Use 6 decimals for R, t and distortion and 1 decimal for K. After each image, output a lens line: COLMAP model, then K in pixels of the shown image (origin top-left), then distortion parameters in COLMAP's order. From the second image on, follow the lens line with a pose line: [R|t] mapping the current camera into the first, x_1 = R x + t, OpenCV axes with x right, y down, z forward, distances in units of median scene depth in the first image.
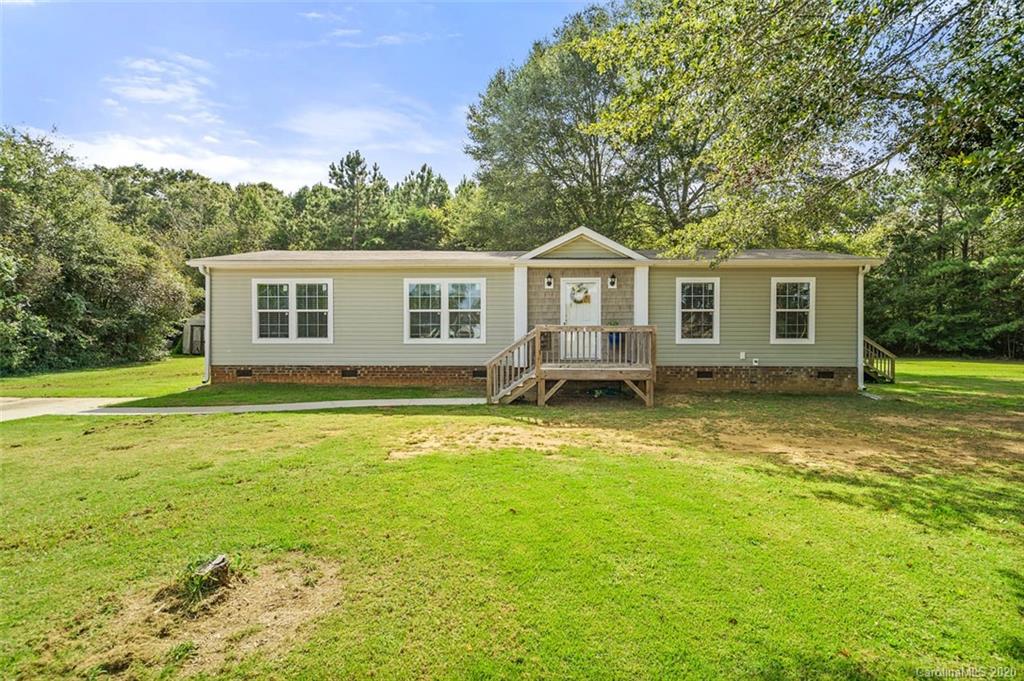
lens RADIAL K [[528.3, 0, 510.3], [0, 528.3, 344.7], [0, 0, 1]] dist [-0.003624, 0.000009]
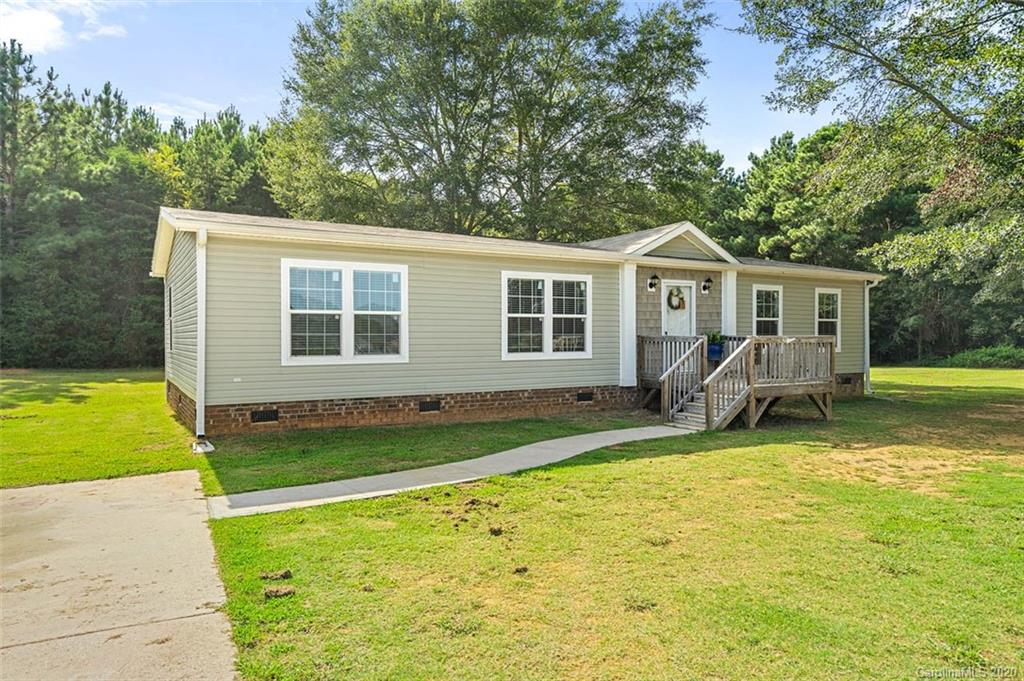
lens RADIAL K [[668.0, 0, 511.4], [0, 668.0, 343.4], [0, 0, 1]] dist [-0.007027, -0.001832]
pose [[0.845924, -0.008458, 0.533236, -0.677176], [0.018494, 0.999738, -0.013480, -0.012854], [-0.532982, 0.021265, 0.845859, 0.216197]]
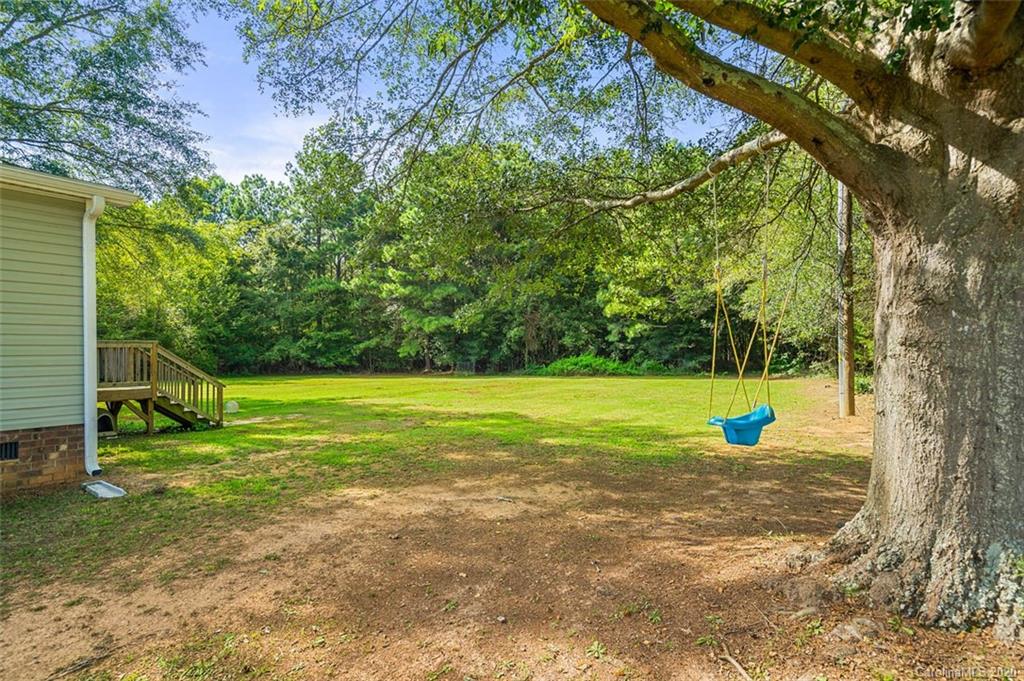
lens RADIAL K [[554.0, 0, 514.6], [0, 554.0, 344.2], [0, 0, 1]] dist [-0.000407, -0.000509]
pose [[0.535636, 0.005384, 0.844432, 0.445217], [0.022835, 0.999522, -0.020858, -0.007493], [-0.844140, 0.030455, 0.535256, 0.426076]]
